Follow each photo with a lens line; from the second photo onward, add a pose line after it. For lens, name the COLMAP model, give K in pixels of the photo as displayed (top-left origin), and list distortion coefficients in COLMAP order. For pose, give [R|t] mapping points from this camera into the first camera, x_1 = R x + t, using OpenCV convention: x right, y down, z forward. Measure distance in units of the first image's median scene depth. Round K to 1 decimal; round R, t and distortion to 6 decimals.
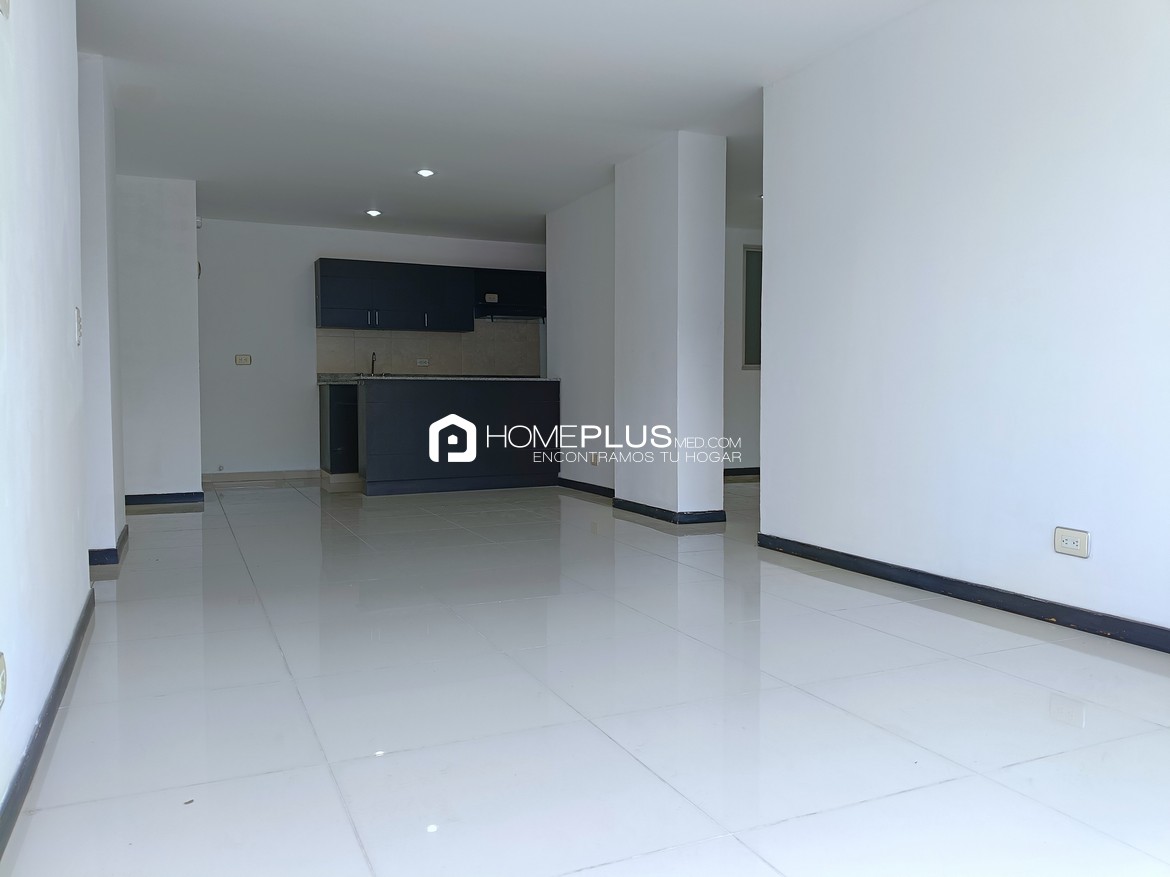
lens RADIAL K [[908.5, 0, 588.3], [0, 908.5, 449.3], [0, 0, 1]] dist [-0.003485, -0.012607]
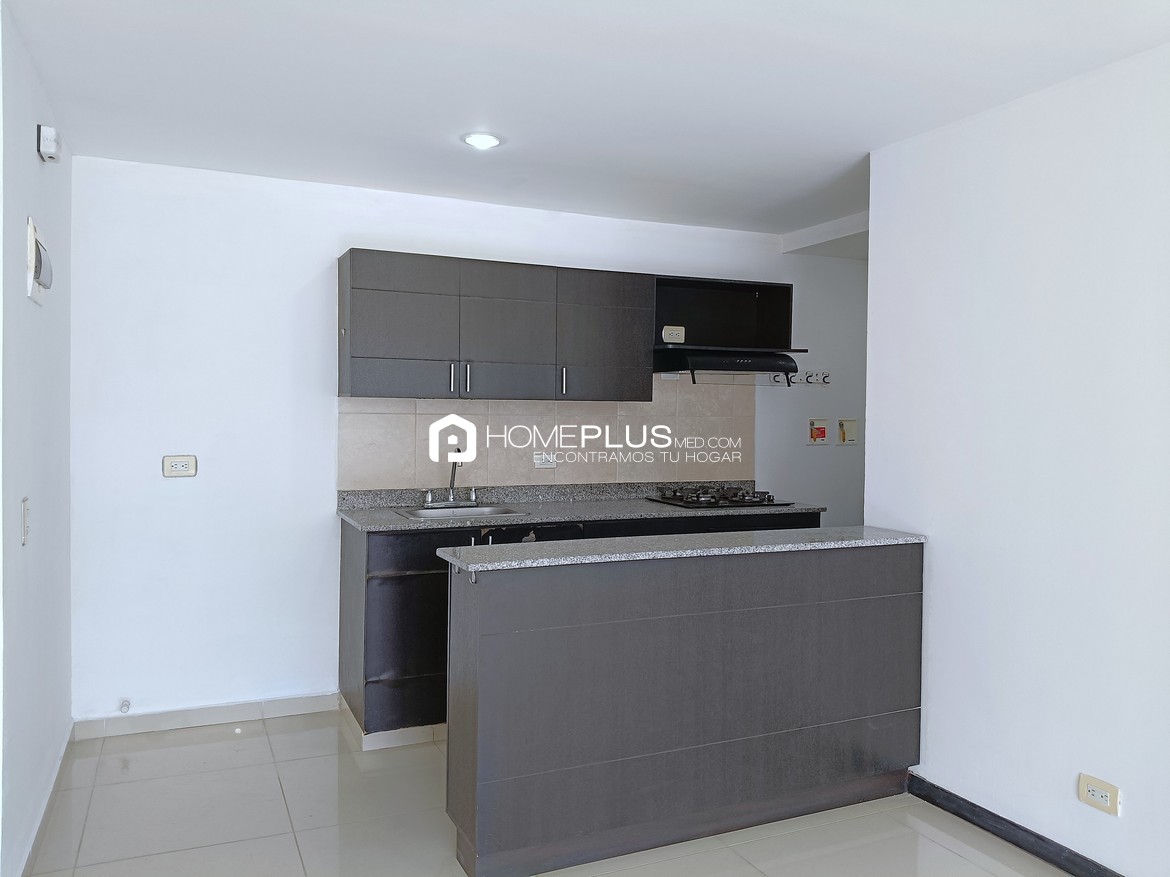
lens RADIAL K [[908.5, 0, 584.0], [0, 908.5, 426.3], [0, 0, 1]] dist [-0.003485, -0.012607]
pose [[0.999842, 0.012138, -0.012967, -0.163264], [-0.012717, 0.998879, -0.045602, -0.097116], [0.012399, 0.045759, 0.998876, 0.522972]]
